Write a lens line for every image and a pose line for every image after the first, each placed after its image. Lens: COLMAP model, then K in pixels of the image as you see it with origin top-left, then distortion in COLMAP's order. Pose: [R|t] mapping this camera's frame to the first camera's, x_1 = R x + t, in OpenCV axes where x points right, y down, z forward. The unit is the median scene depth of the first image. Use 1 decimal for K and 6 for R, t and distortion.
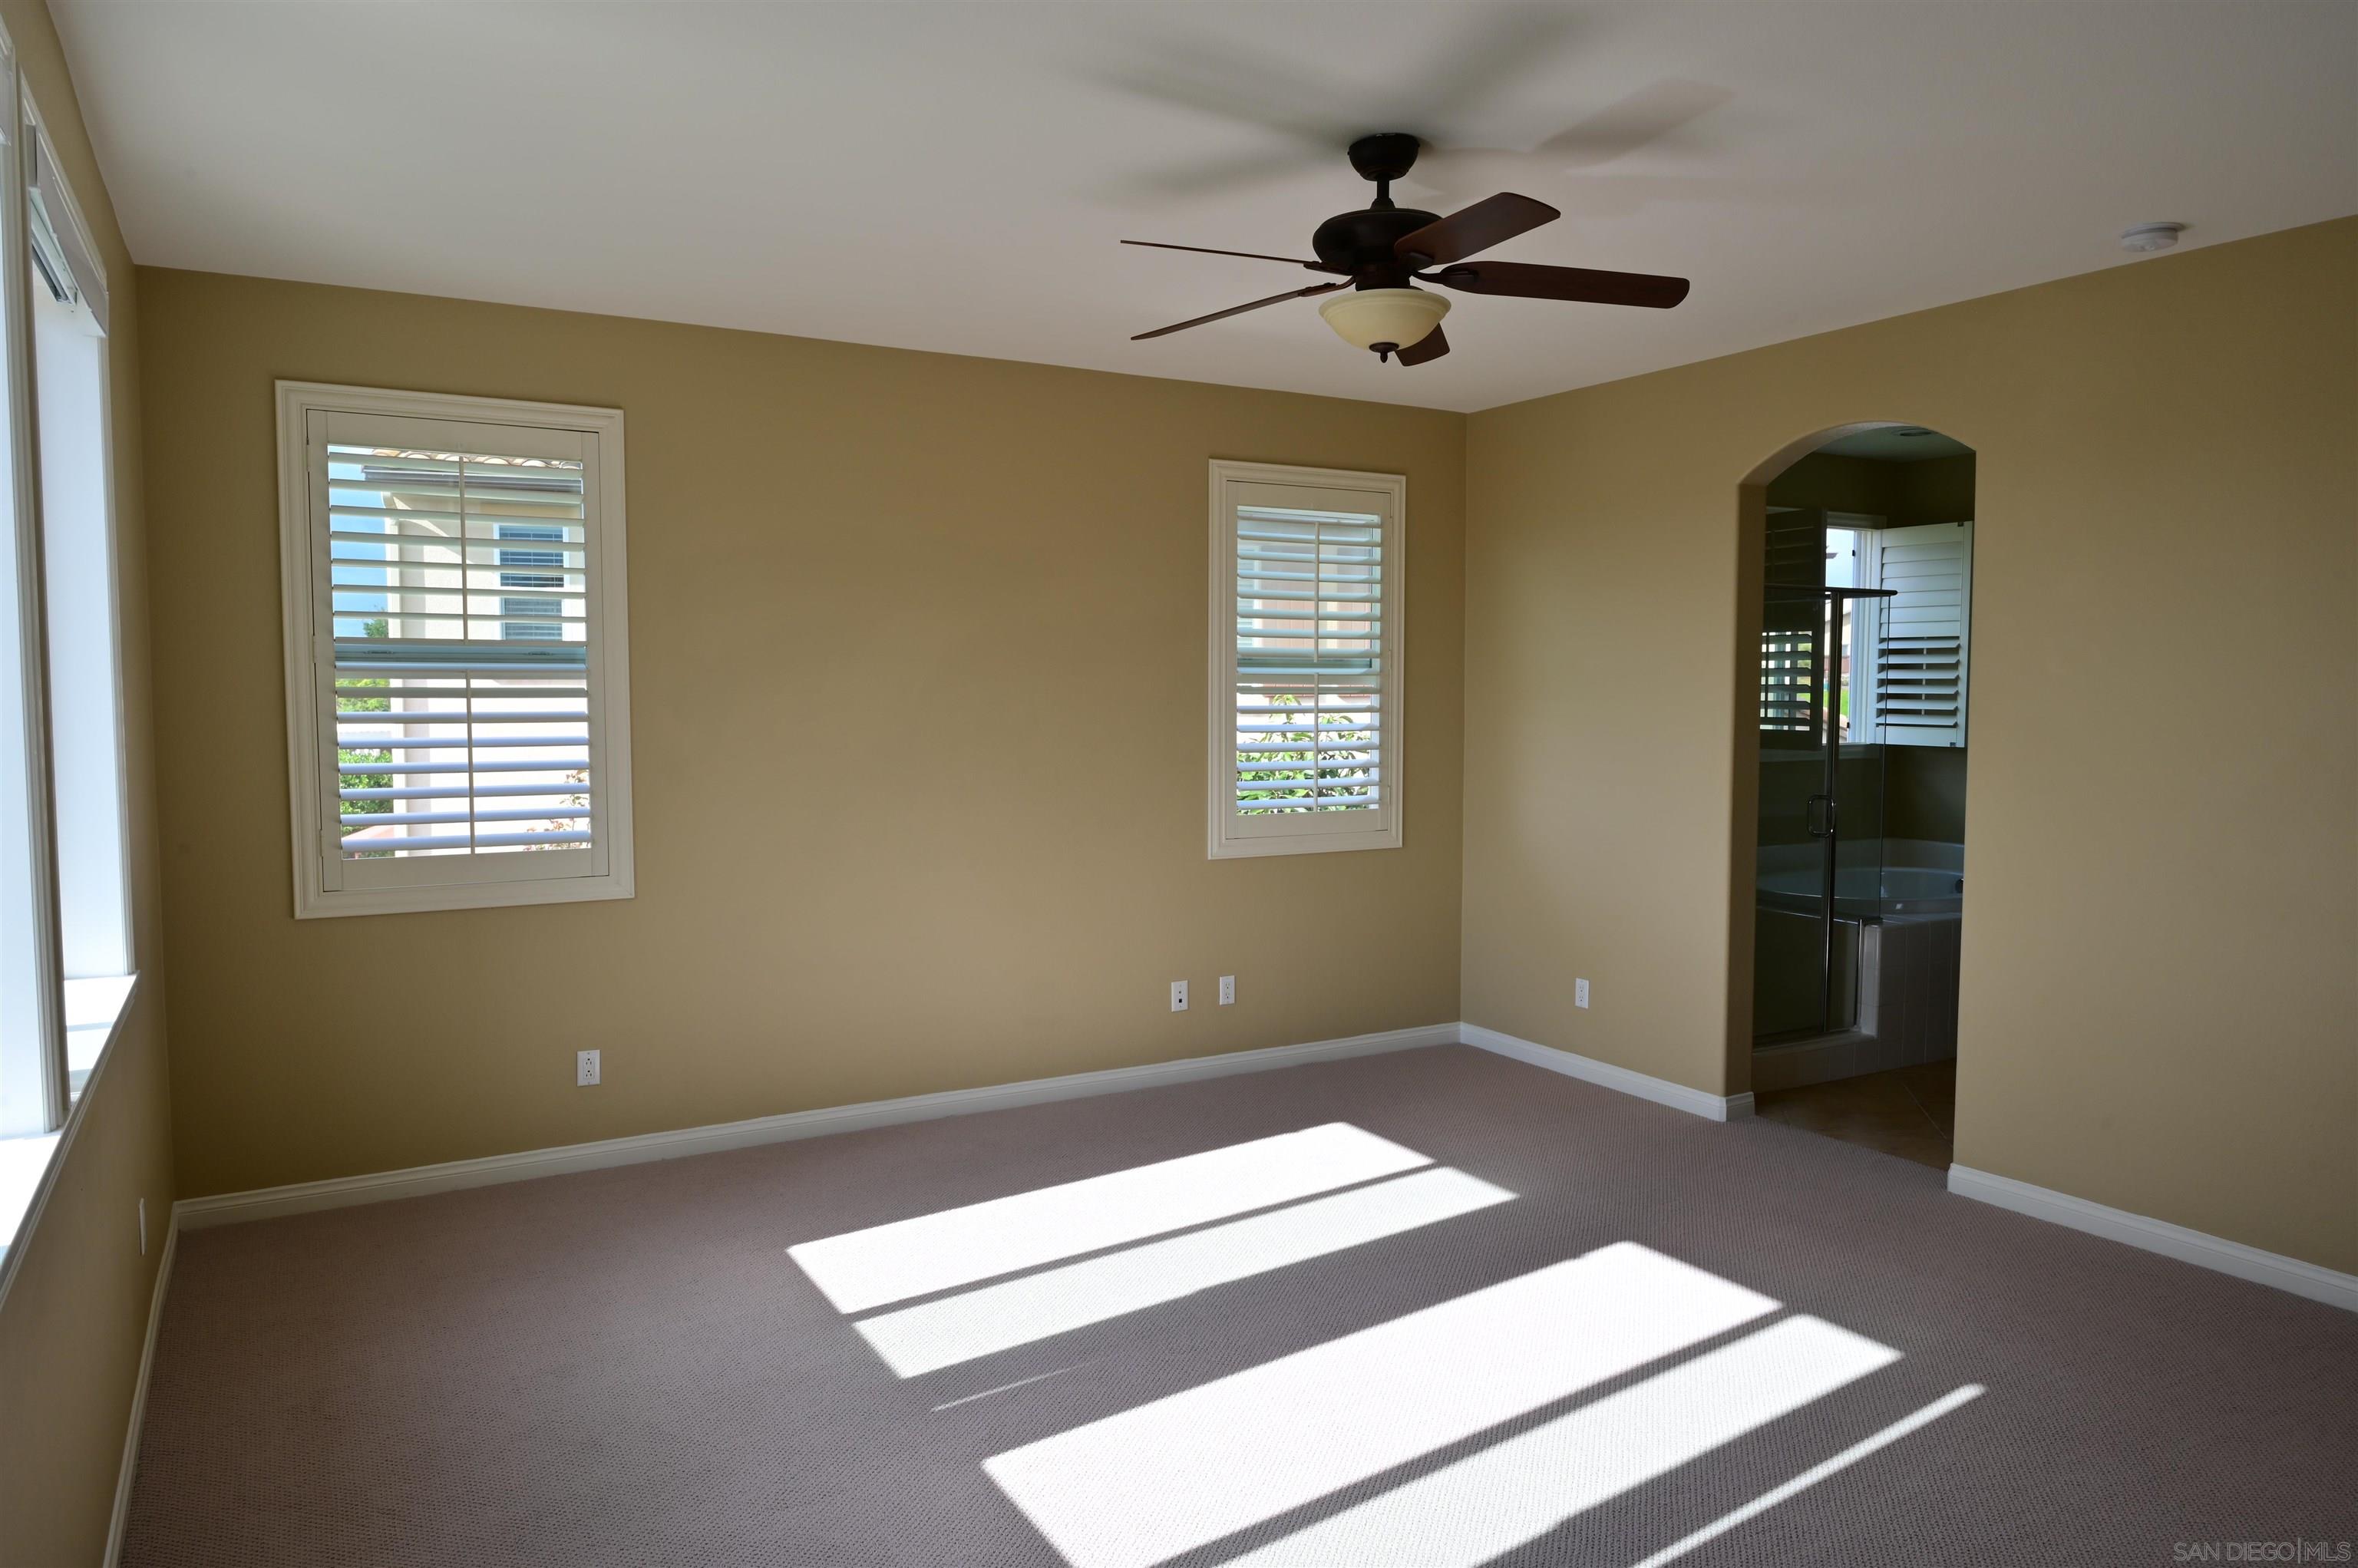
lens RADIAL K [[1562.8, 0, 1179.0], [0, 1562.8, 784.0], [0, 0, 1]] dist [0.002092, -0.007148]
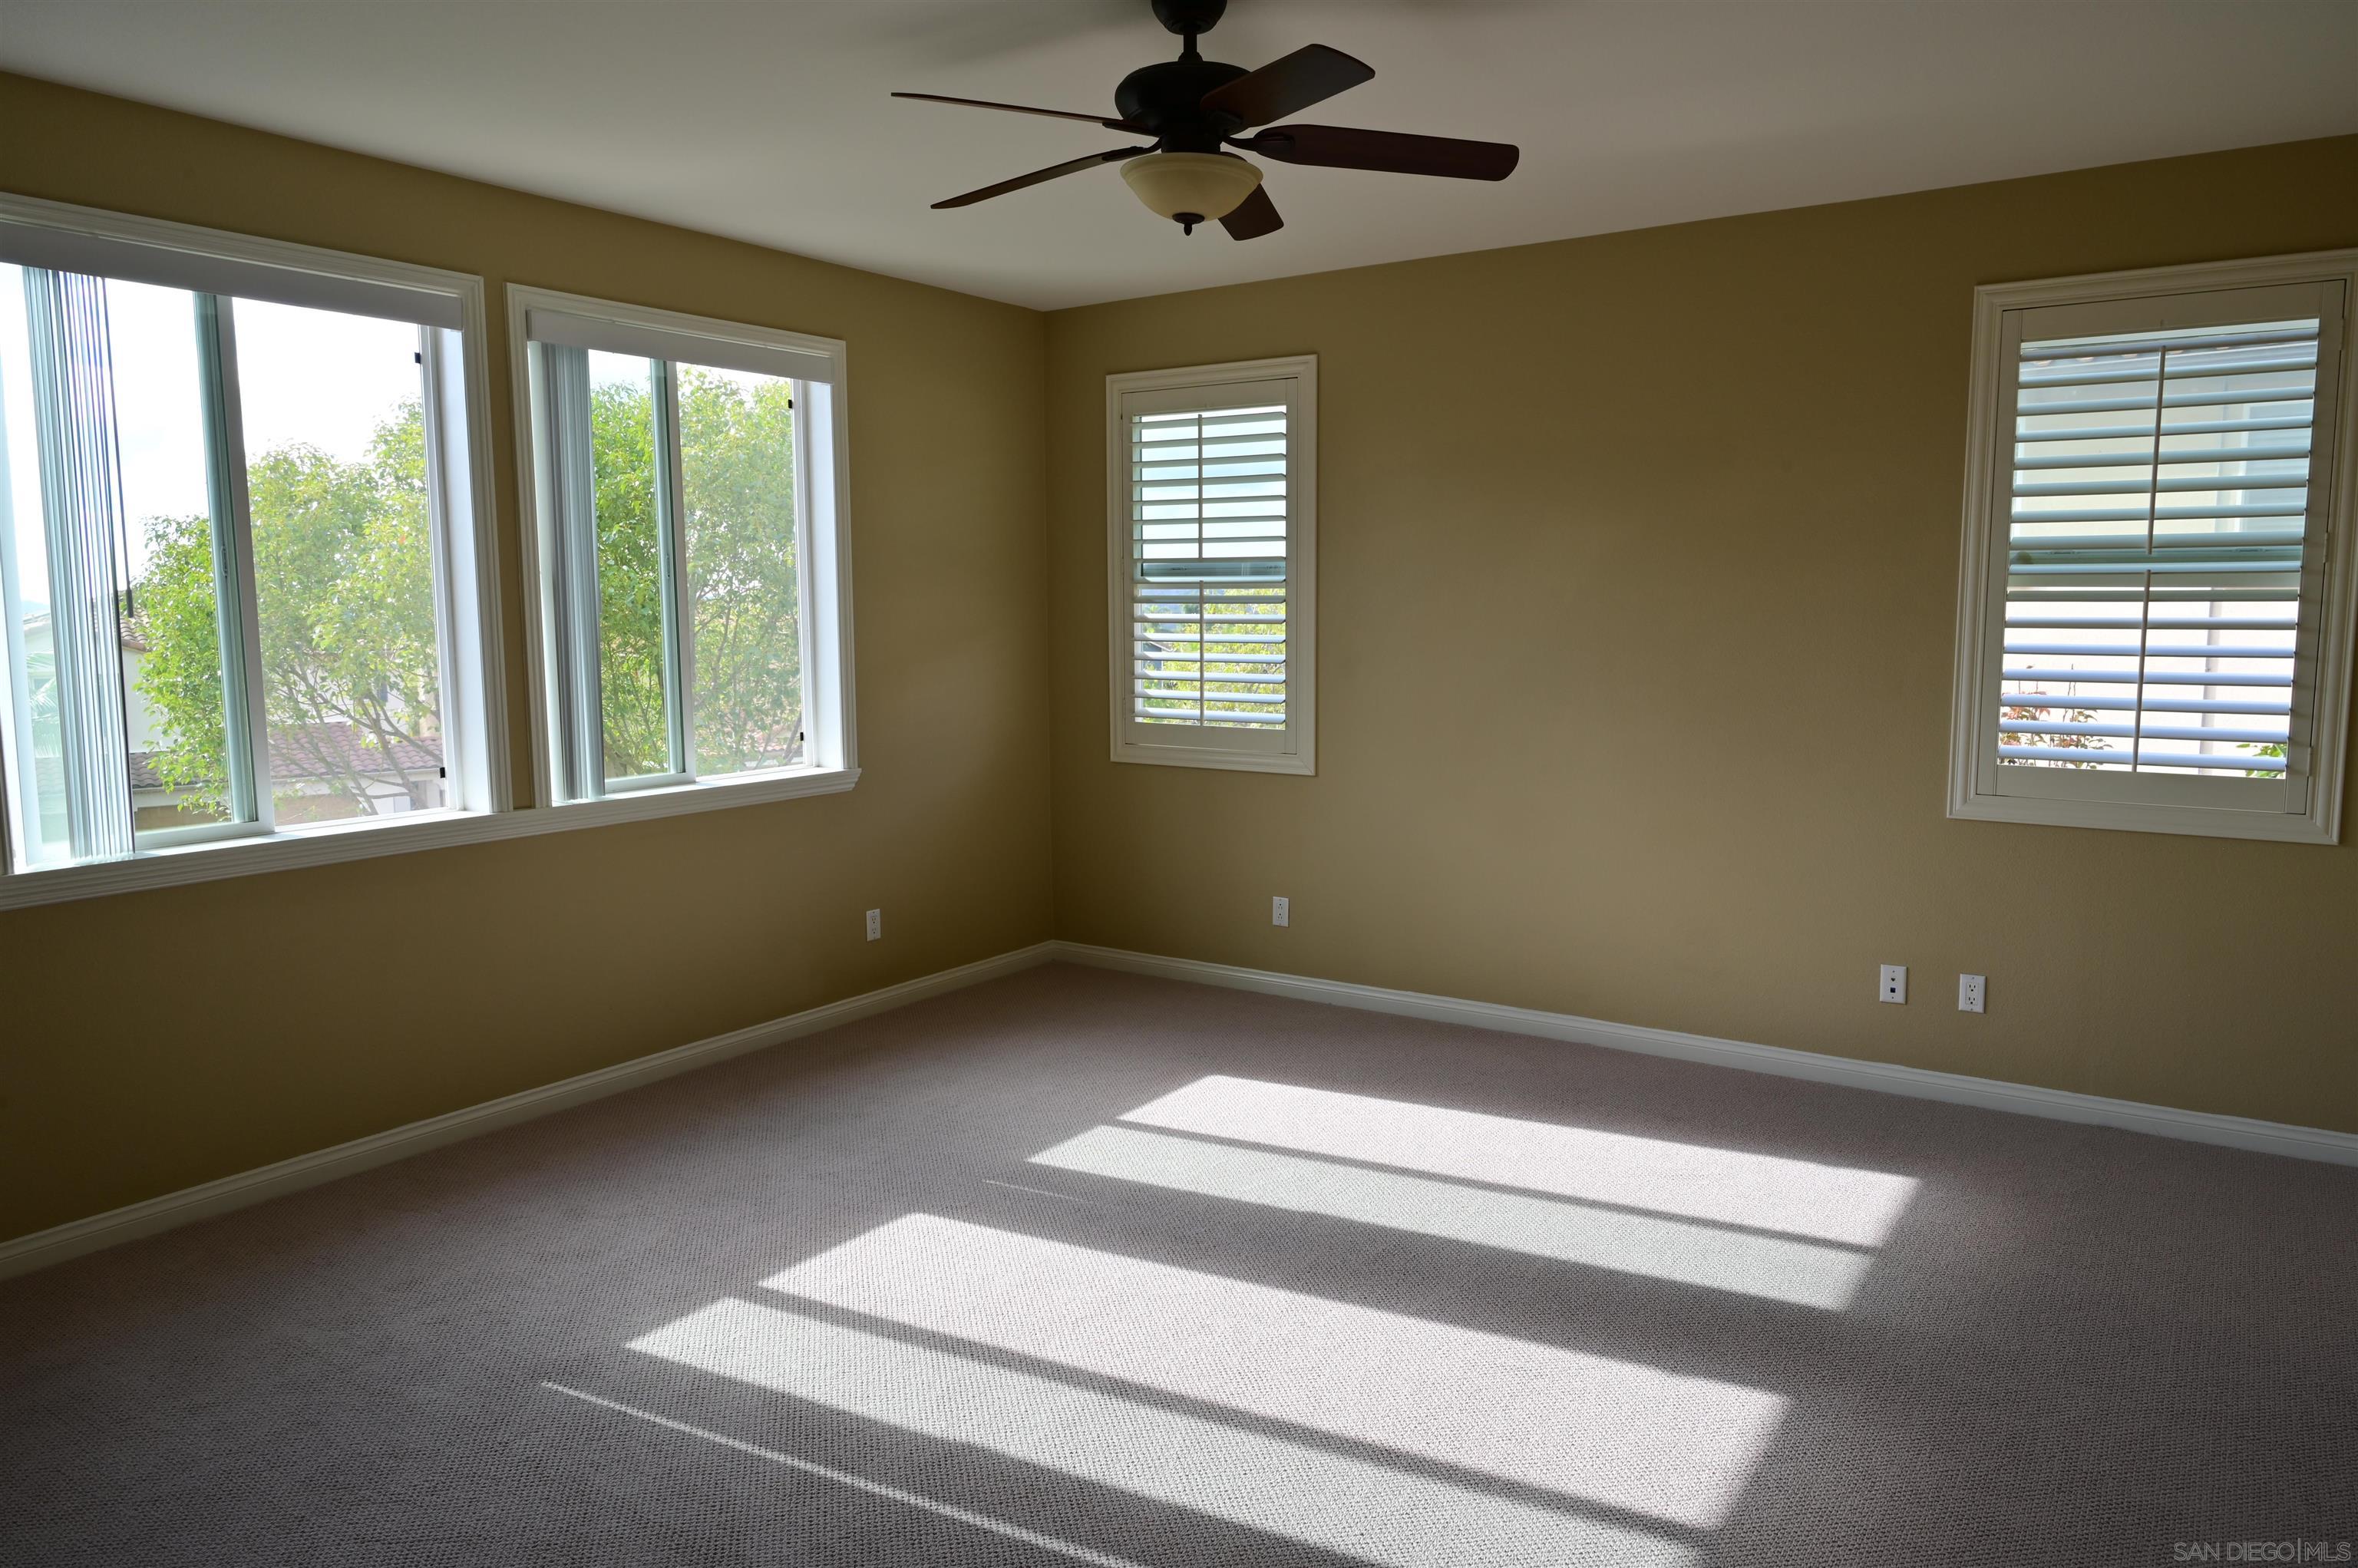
lens RADIAL K [[1582.5, 0, 1179.0], [0, 1582.5, 784.0], [0, 0, 1]] dist [-0.002694, -0.001182]
pose [[0.430902, 0.104766, -0.896297, 0.676429], [-0.051570, 0.994474, 0.091449, -0.024413], [0.900924, 0.006816, 0.433923, 0.397783]]
